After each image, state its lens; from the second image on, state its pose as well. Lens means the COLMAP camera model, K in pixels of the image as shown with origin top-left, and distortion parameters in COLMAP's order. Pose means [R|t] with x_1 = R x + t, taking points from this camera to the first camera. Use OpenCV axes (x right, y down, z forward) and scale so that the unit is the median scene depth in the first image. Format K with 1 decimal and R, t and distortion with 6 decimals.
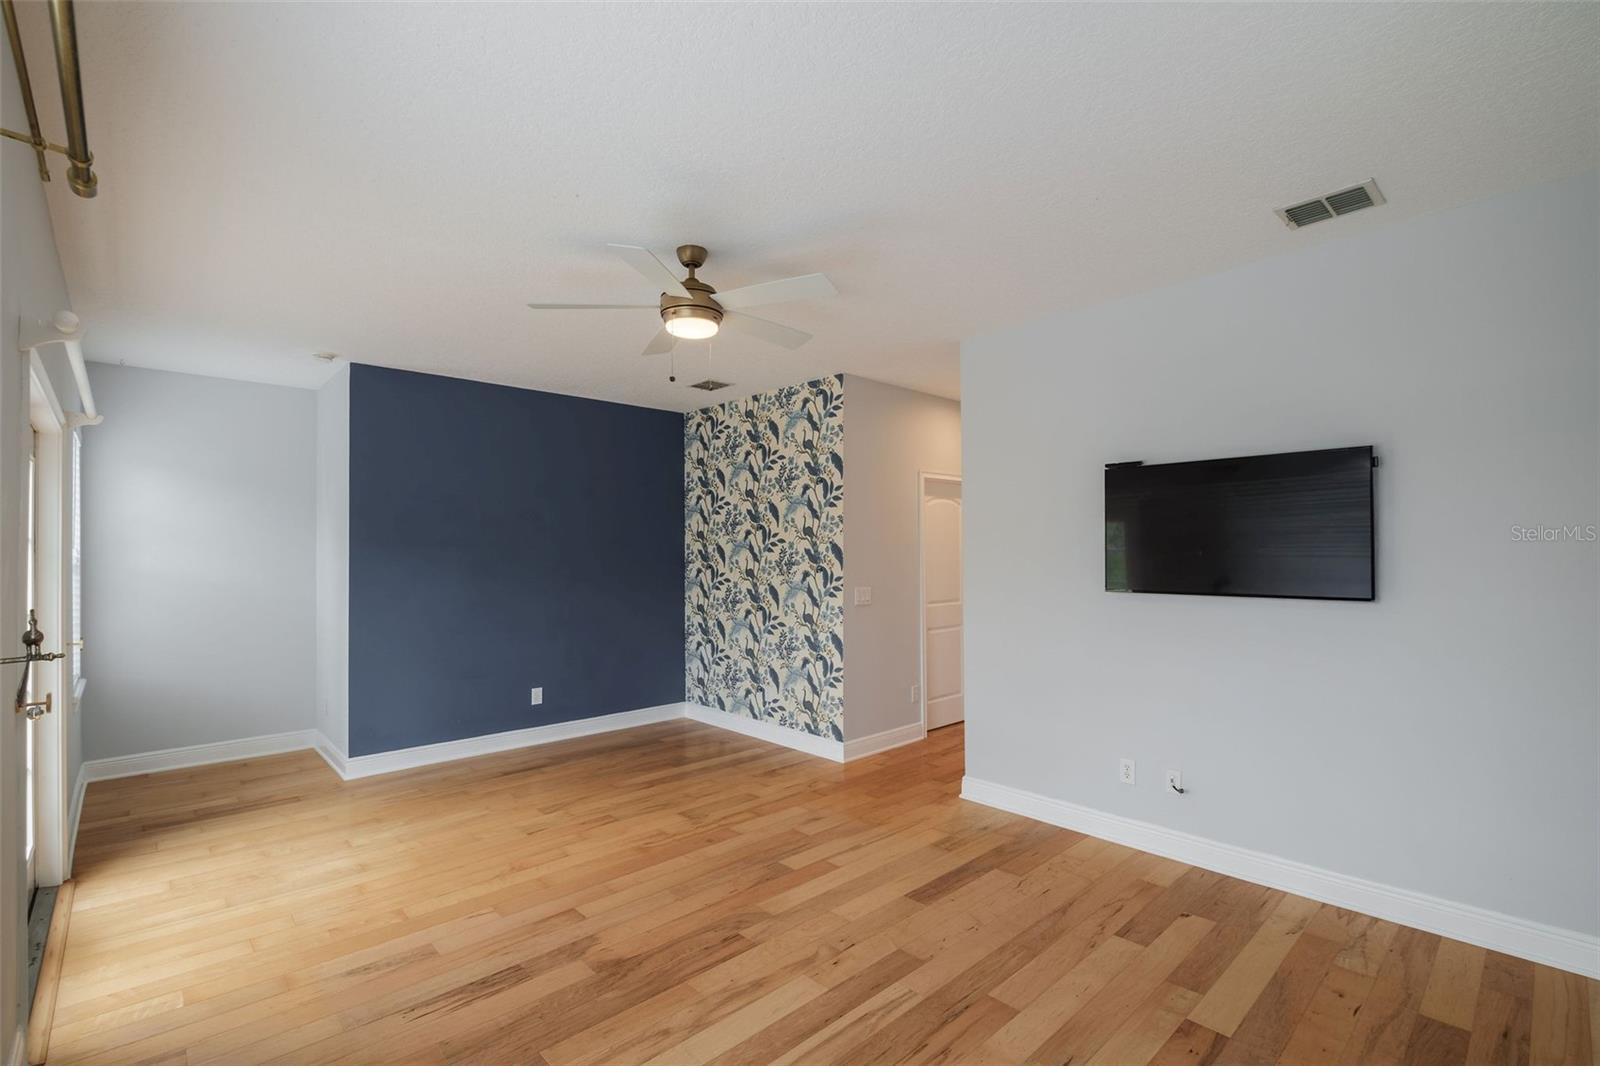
lens RADIAL K [[722.4, 0, 811.0], [0, 722.4, 541.8], [0, 0, 1]] dist [-0.002412, -0.000866]
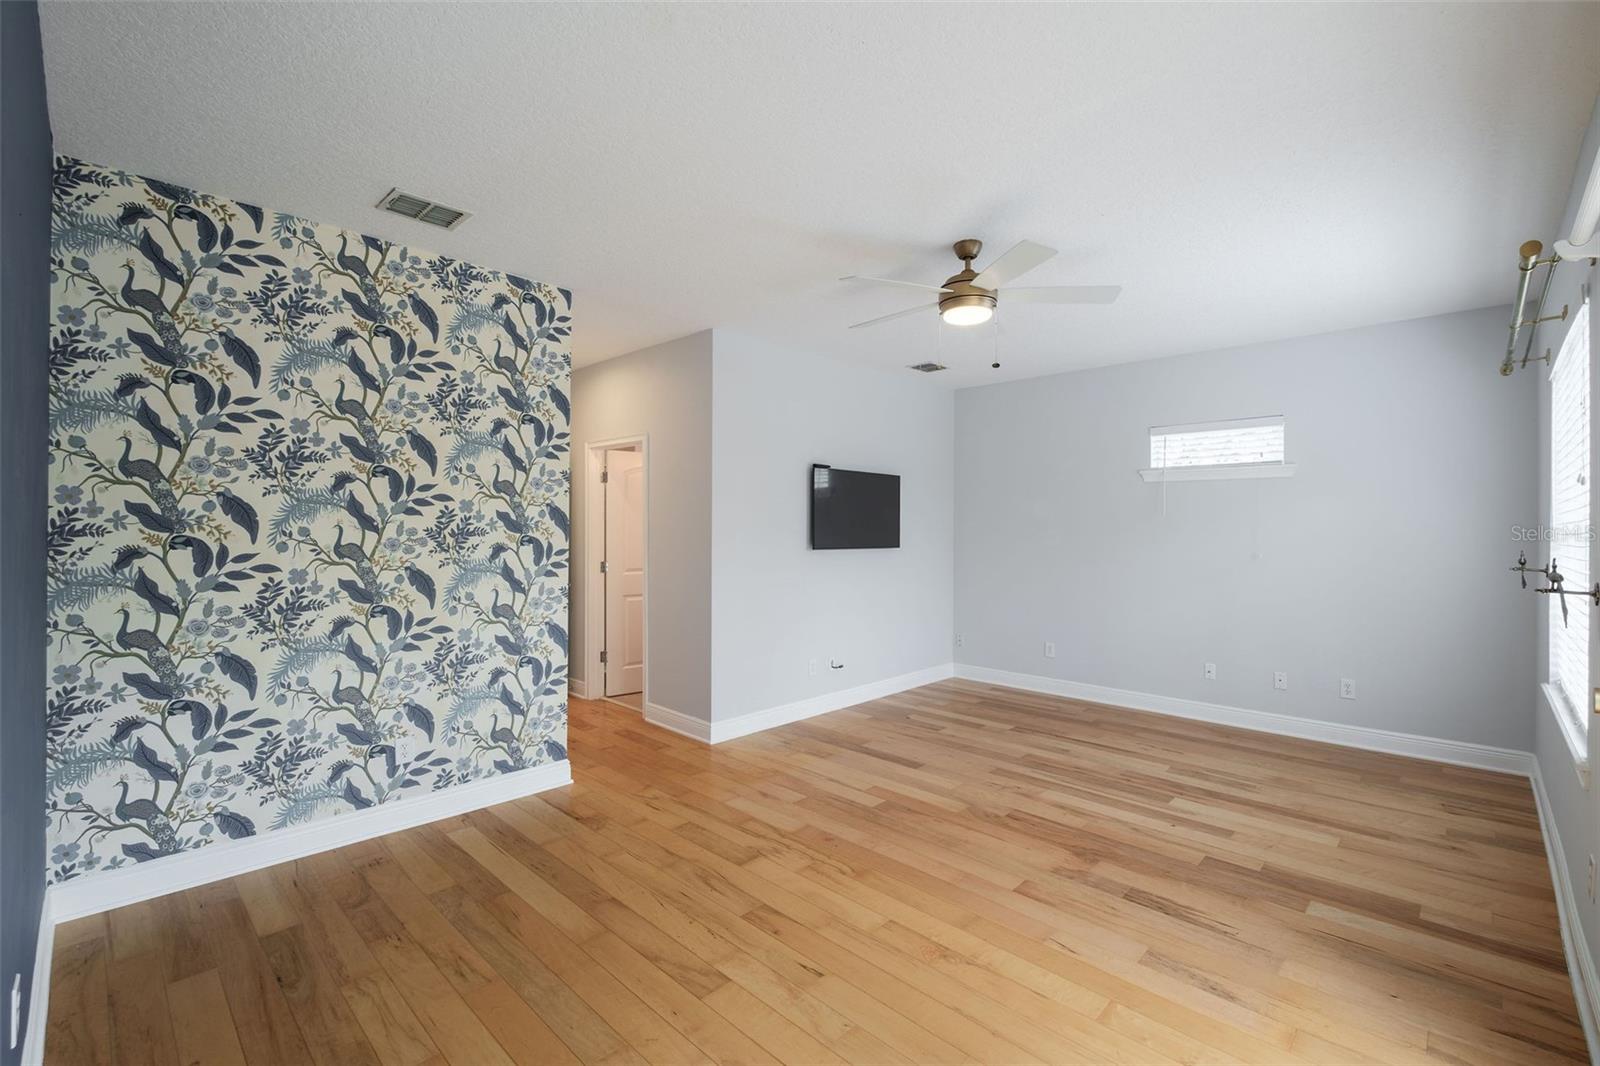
lens RADIAL K [[694.5, 0, 797.9], [0, 694.5, 524.1], [0, 0, 1]] dist [-0.003436, -0.000859]
pose [[-0.044024, 0.007534, 0.999002, -0.822787], [-0.025048, 0.999649, -0.008643, 0.023842], [-0.998716, -0.025404, -0.043820, 0.888022]]
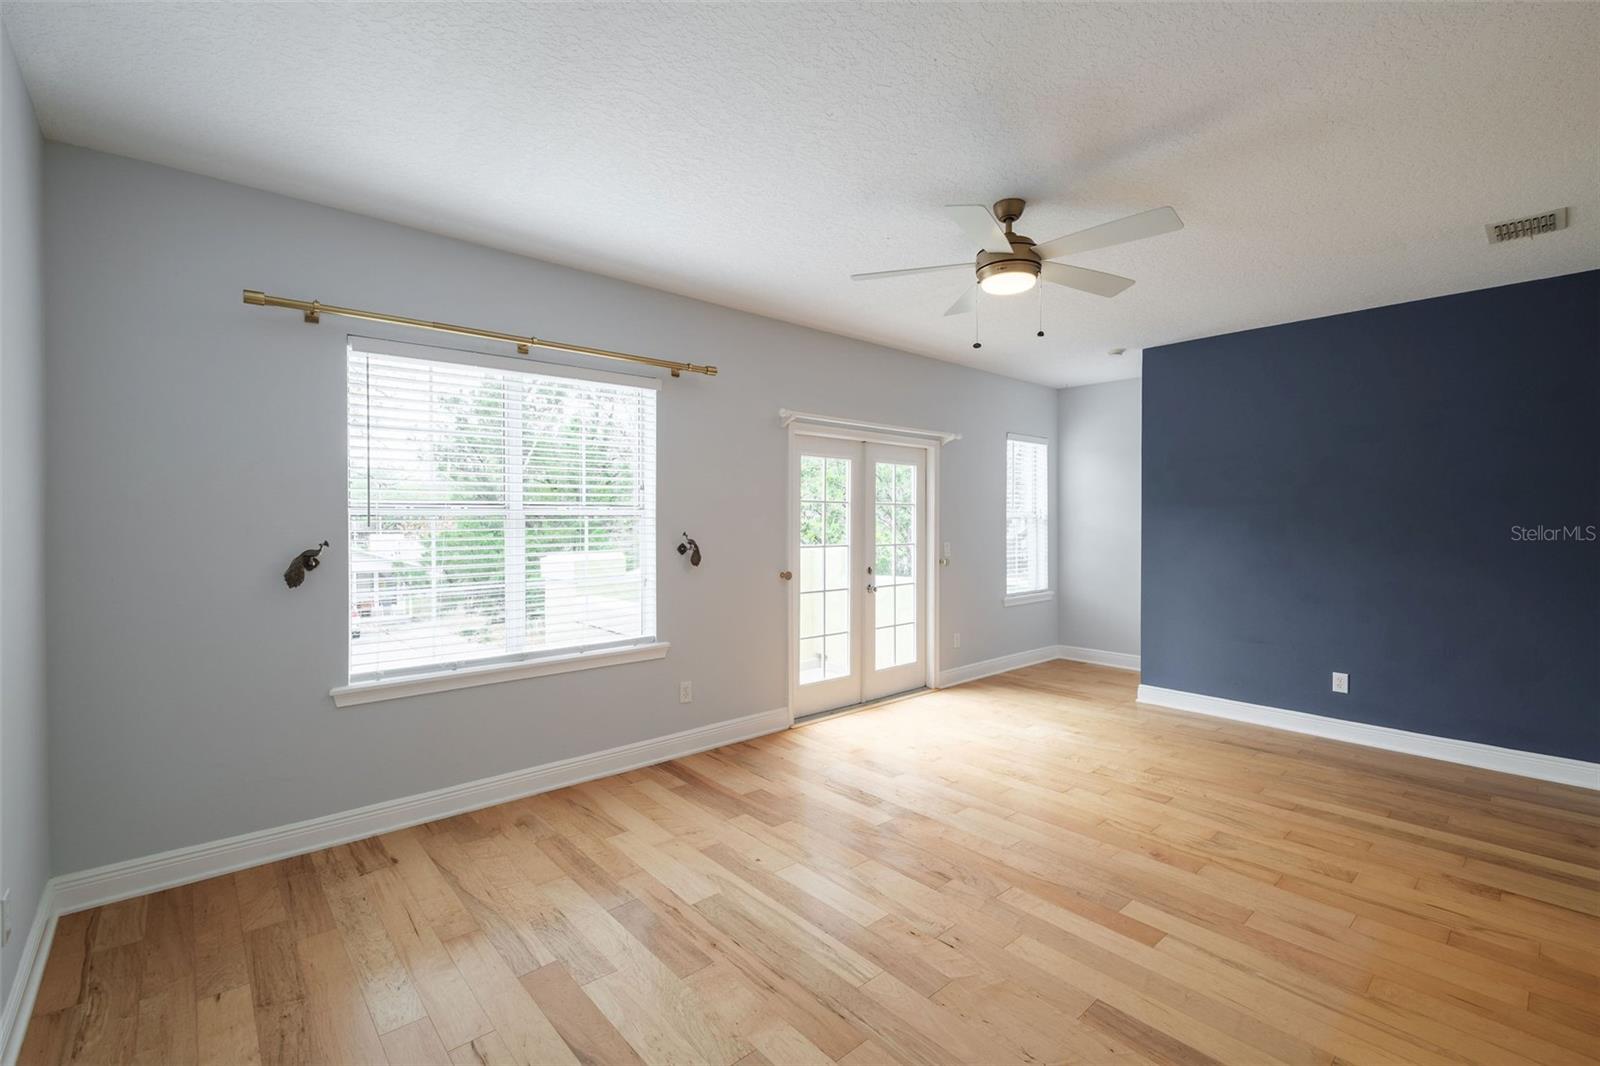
lens RADIAL K [[694.5, 0, 797.9], [0, 694.5, 524.1], [0, 0, 1]] dist [-0.003436, -0.000859]
pose [[-0.037099, 0.014219, -0.999210, 0.549560], [0.017267, 0.999759, 0.013586, 0.010965], [0.999162, -0.016749, -0.037335, 0.507938]]
